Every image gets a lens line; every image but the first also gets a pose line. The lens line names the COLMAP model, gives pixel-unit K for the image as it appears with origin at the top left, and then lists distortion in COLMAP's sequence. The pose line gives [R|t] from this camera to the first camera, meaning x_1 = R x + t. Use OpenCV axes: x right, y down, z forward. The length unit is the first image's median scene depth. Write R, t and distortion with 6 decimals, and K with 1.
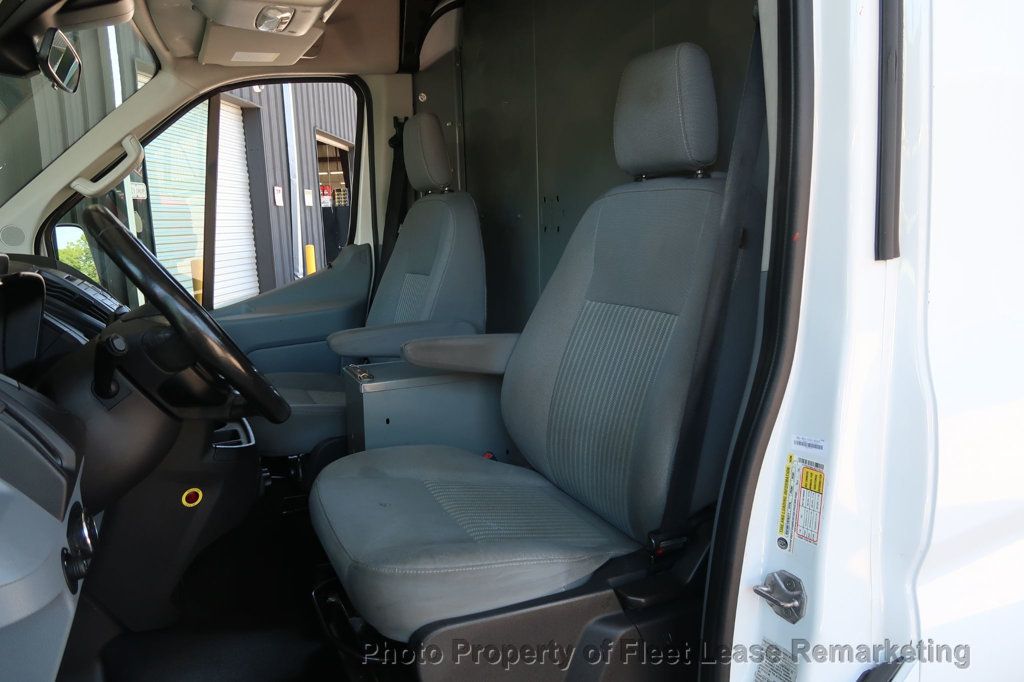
lens RADIAL K [[703.2, 0, 510.0], [0, 703.2, 342.4], [0, 0, 1]] dist [-0.025416, 0.005232]
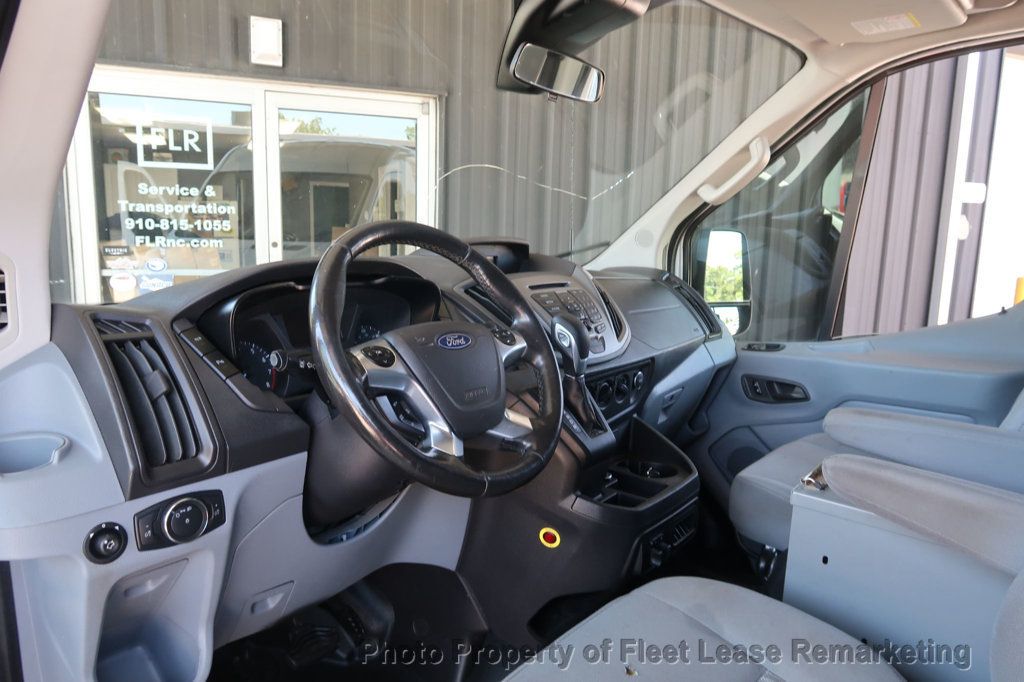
lens RADIAL K [[703.2, 0, 510.0], [0, 703.2, 342.4], [0, 0, 1]] dist [-0.025416, 0.005232]
pose [[0.402267, 0.196766, -0.894128, 0.207024], [-0.186479, 0.973767, 0.130395, -0.095977], [0.896330, 0.114283, 0.428407, 0.350287]]
